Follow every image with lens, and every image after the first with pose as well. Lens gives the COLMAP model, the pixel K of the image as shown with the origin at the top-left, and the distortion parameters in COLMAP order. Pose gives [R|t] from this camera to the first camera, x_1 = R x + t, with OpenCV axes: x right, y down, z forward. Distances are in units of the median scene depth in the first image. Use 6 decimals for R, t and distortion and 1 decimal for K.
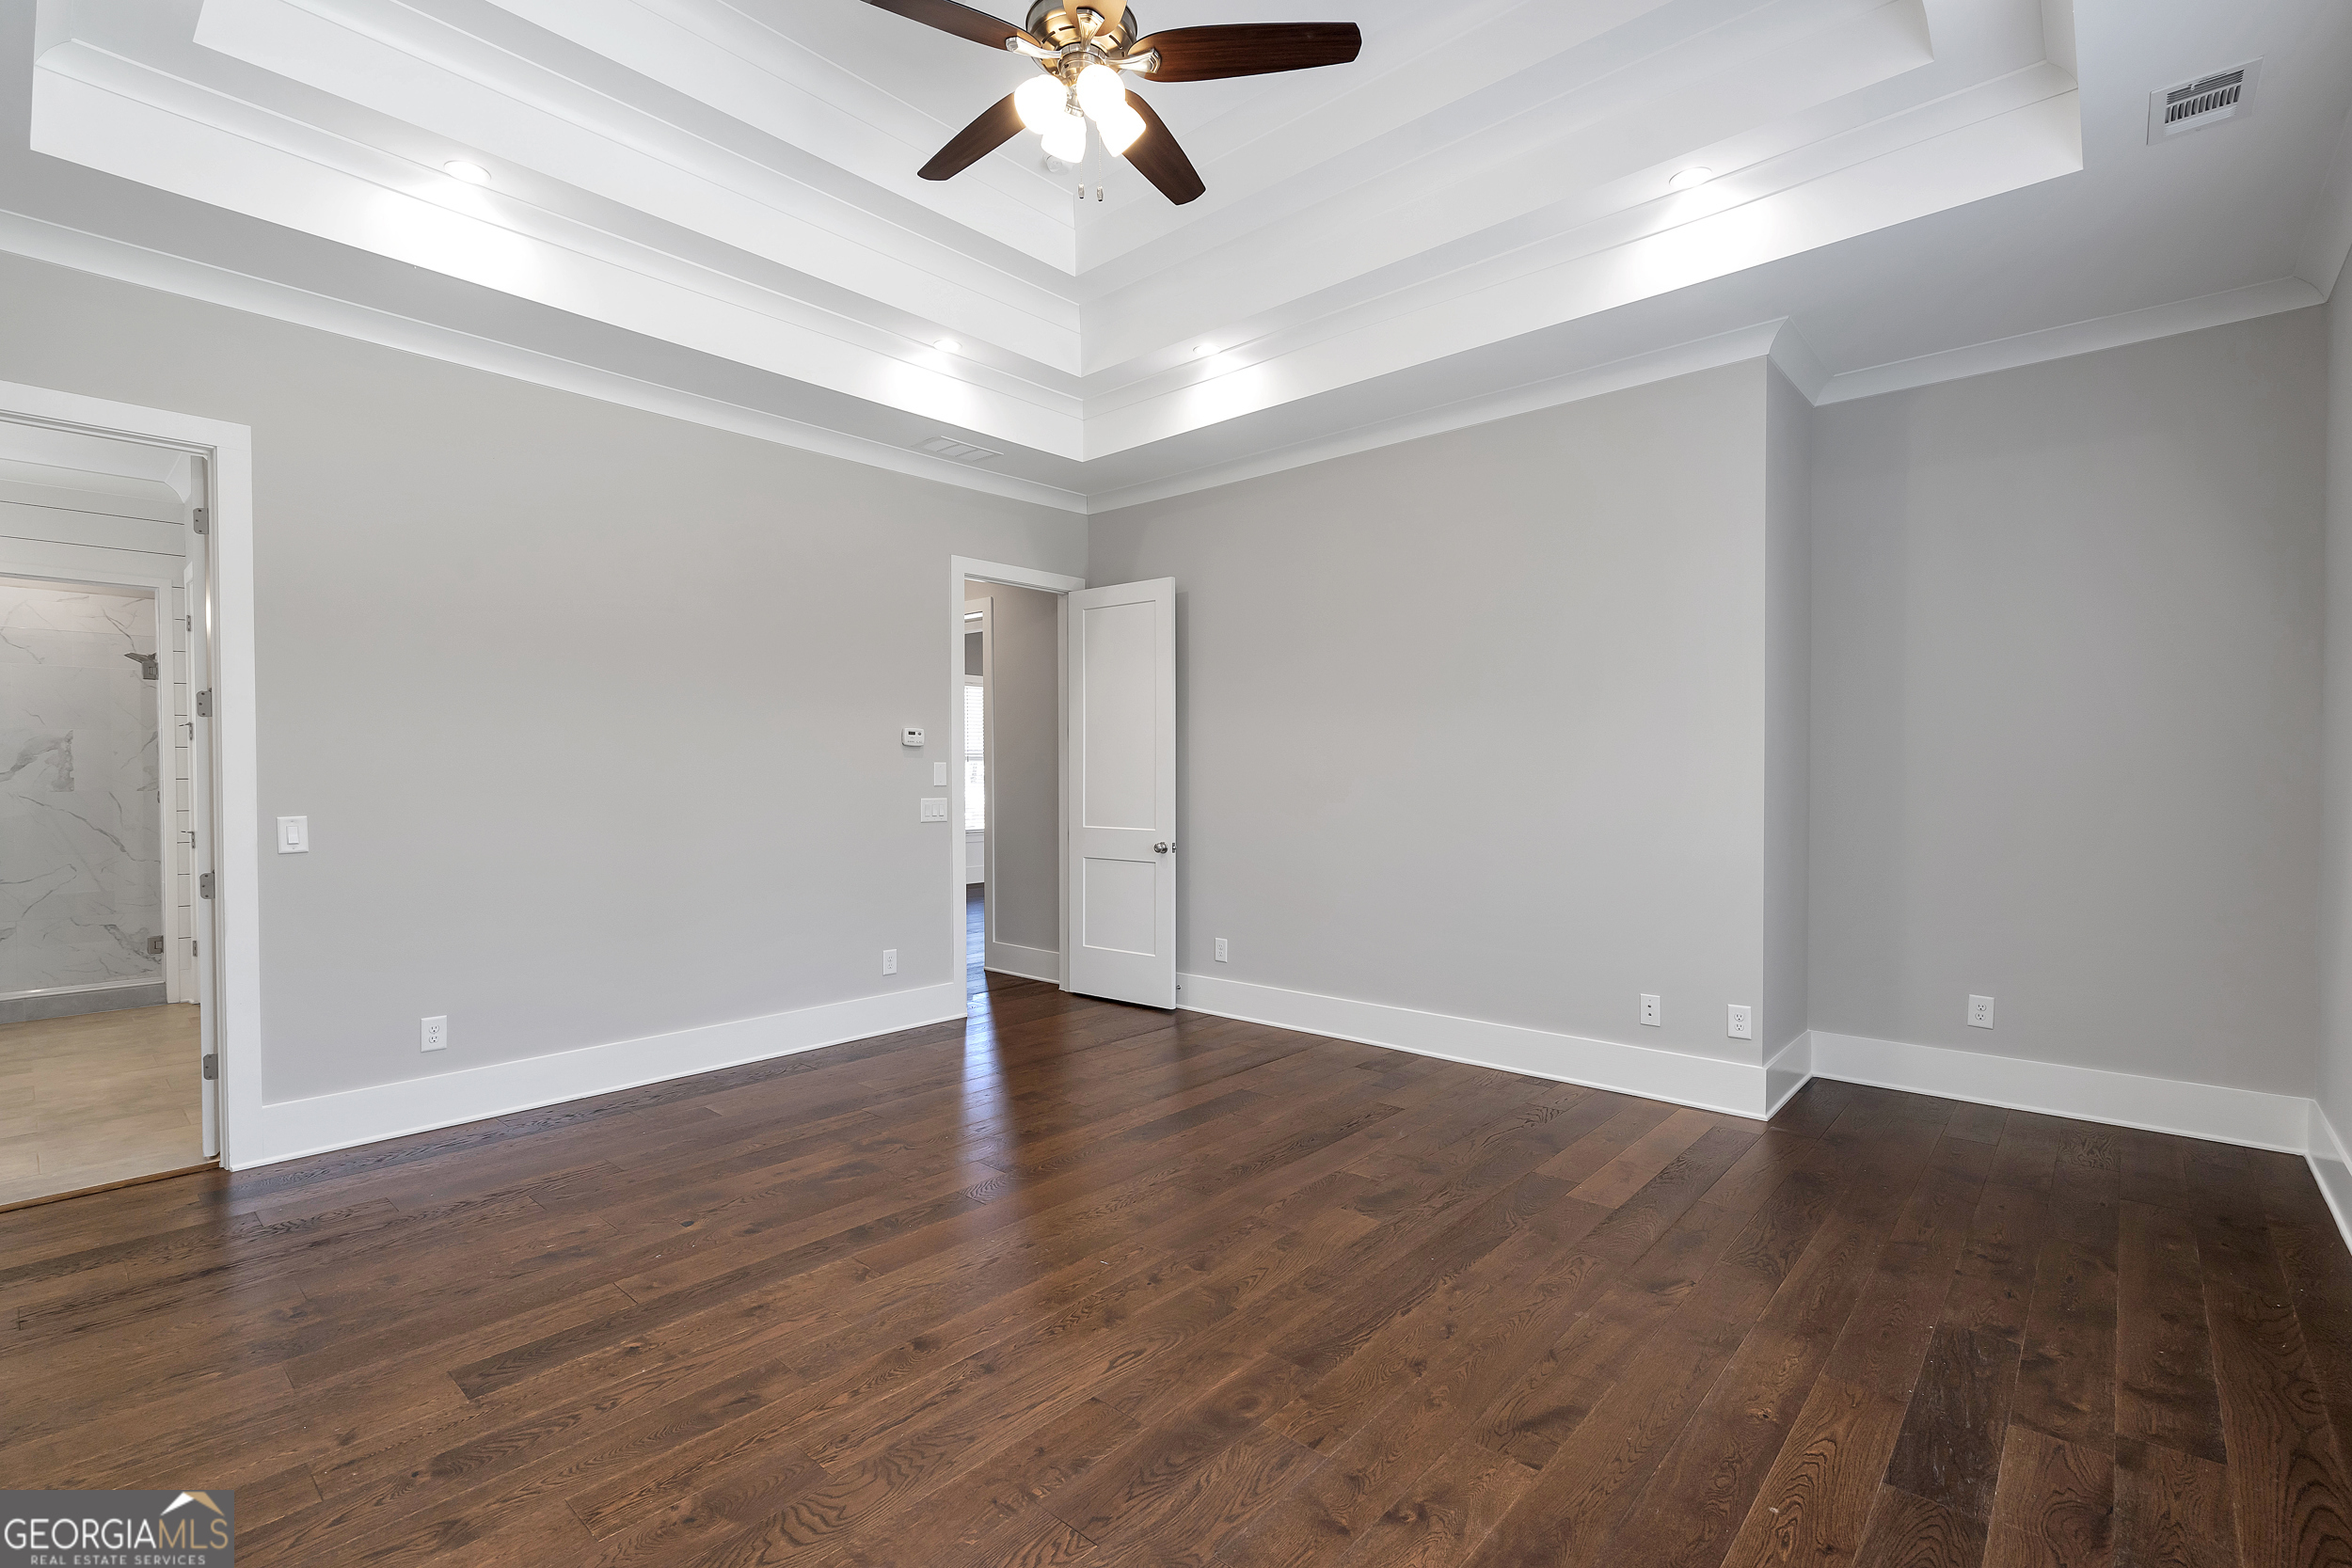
lens RADIAL K [[1071.2, 0, 1176.8], [0, 1071.2, 789.4], [0, 0, 1]] dist [-0.004283, 0.000284]
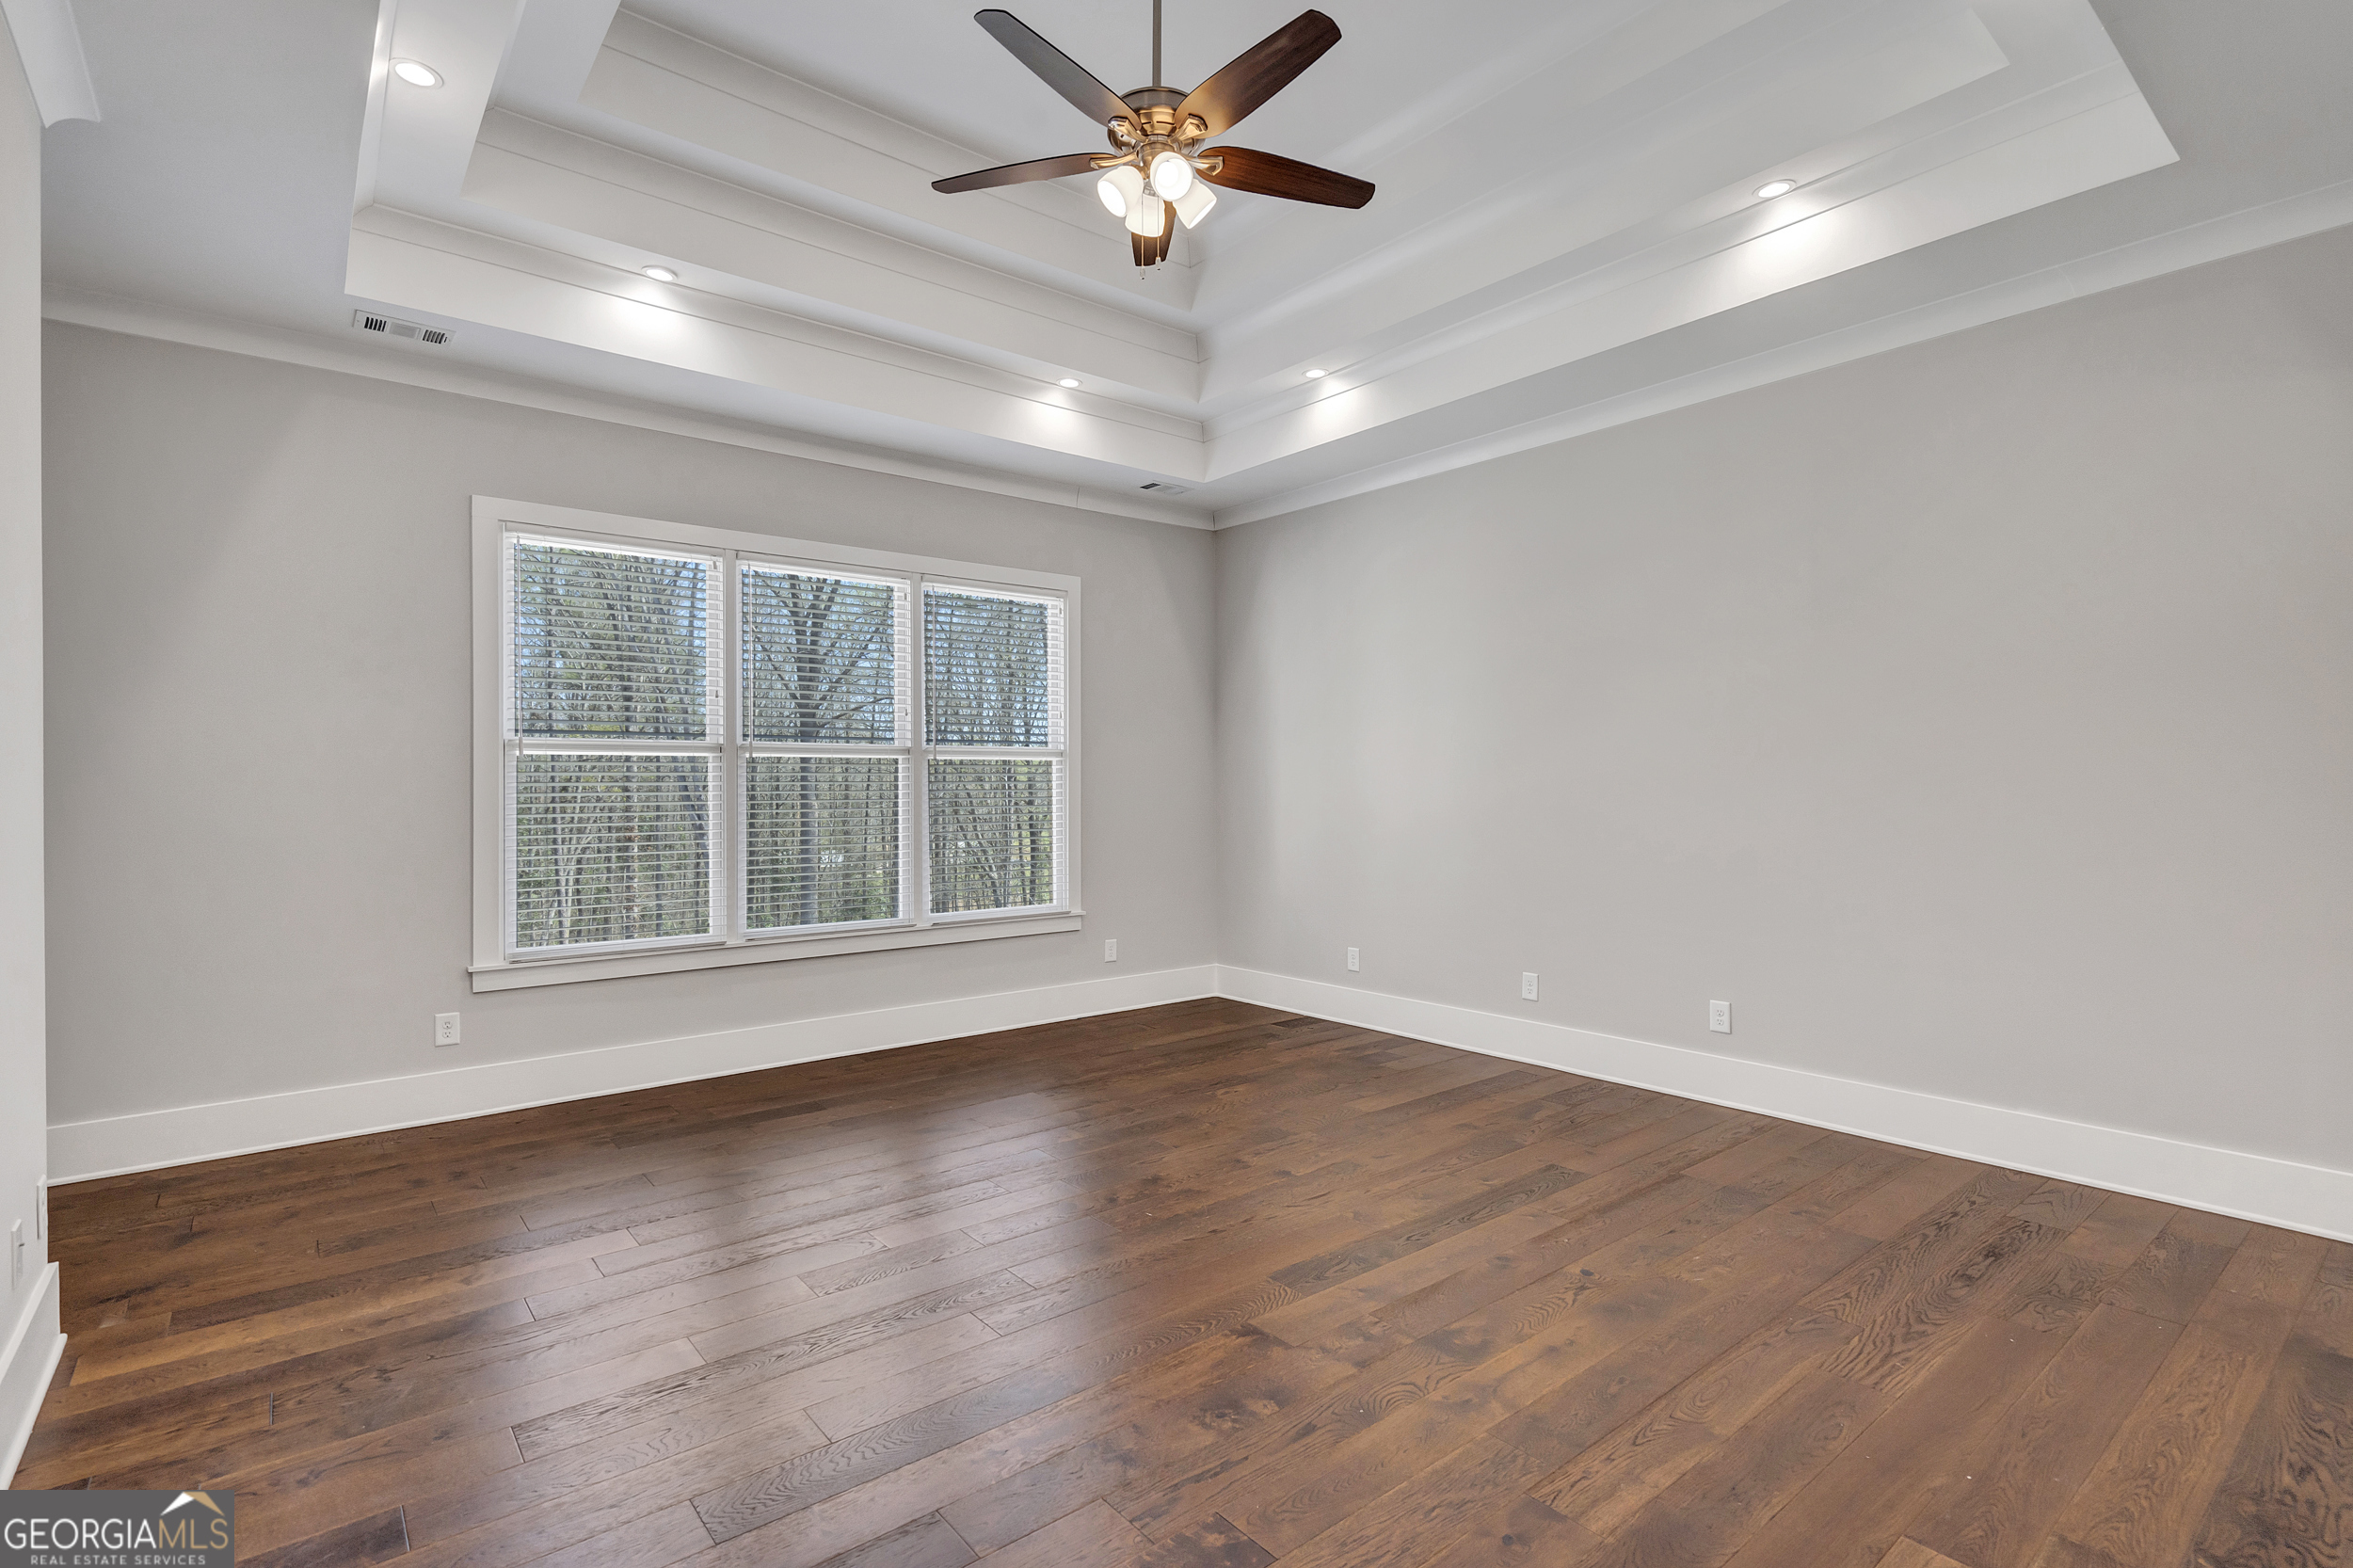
lens RADIAL K [[1110.8, 0, 1176.5], [0, 1110.8, 784.0], [0, 0, 1]] dist [-0.018960, 0.000379]
pose [[-0.987131, 0.009140, 0.159653, -0.238906], [0.010420, 0.999920, 0.007183, -0.018564], [-0.159575, 0.008755, -0.987147, 1.776389]]
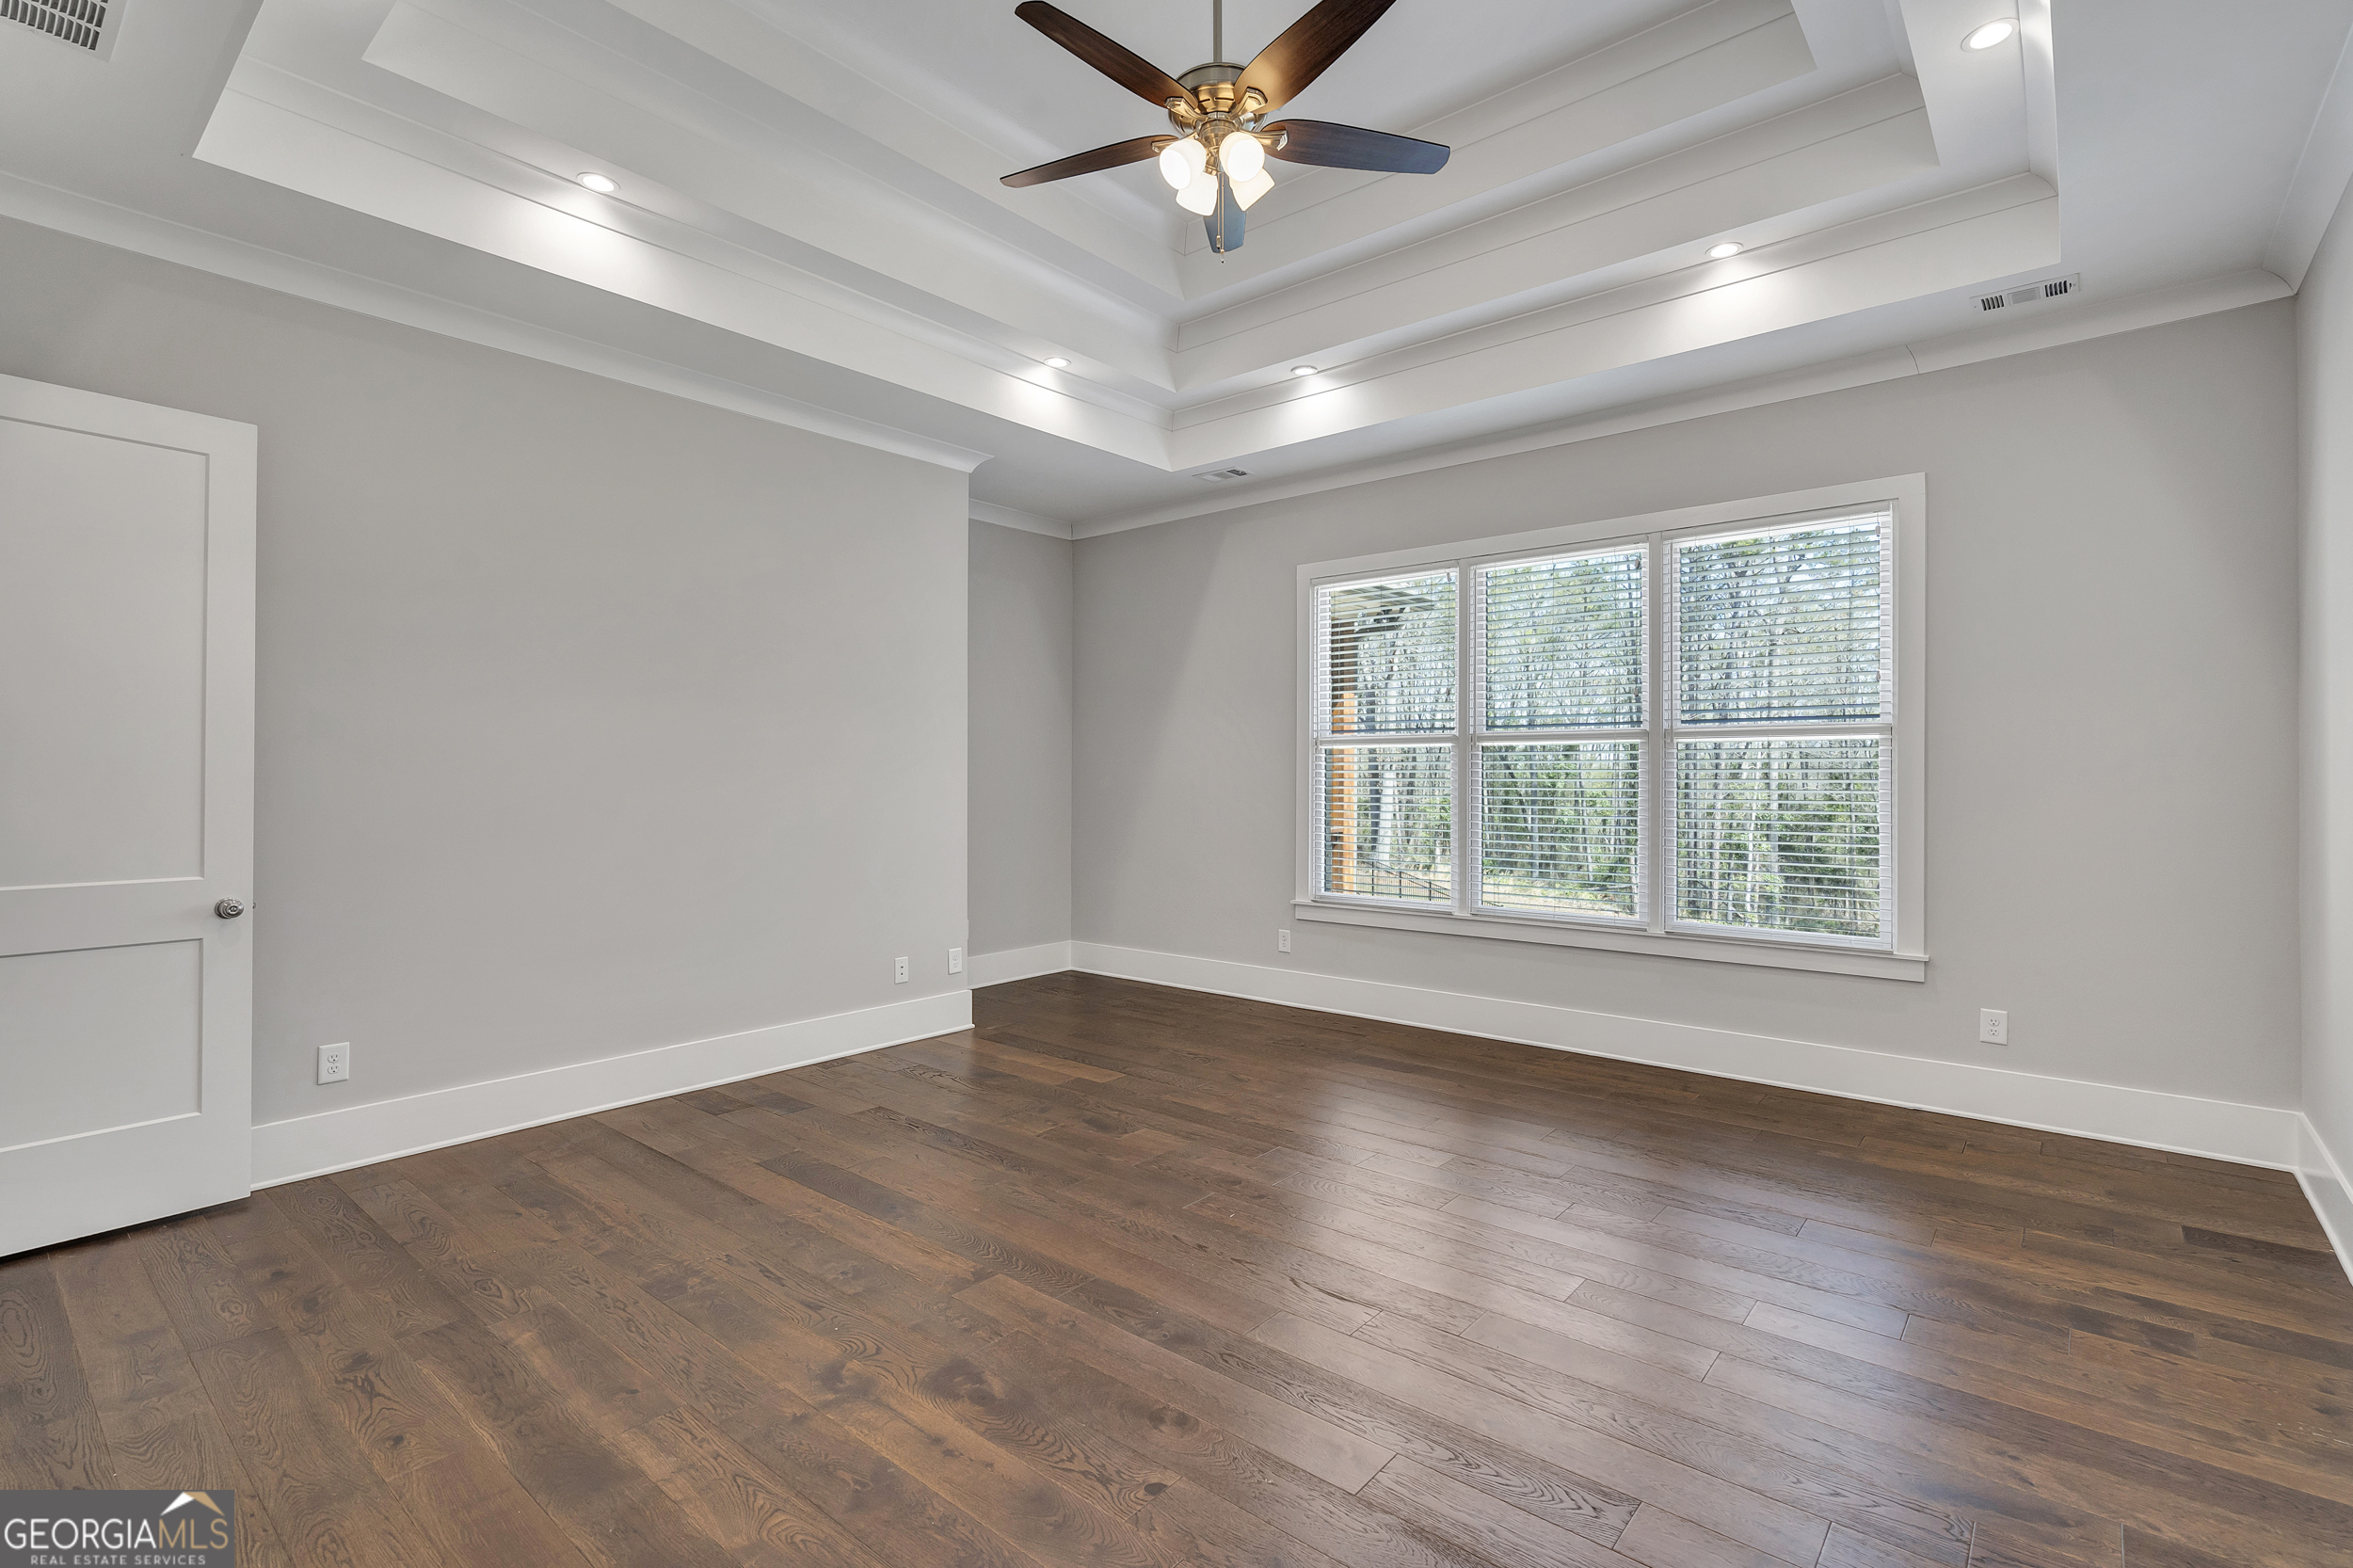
lens RADIAL K [[1081.8, 0, 1172.4], [0, 1081.8, 766.4], [0, 0, 1]] dist [-0.003560, 0.001017]
pose [[-0.027254, 0.008067, 0.999596, -0.985272], [0.012530, 0.999892, -0.007727, -0.013789], [-0.999550, 0.012314, -0.027352, 0.899252]]
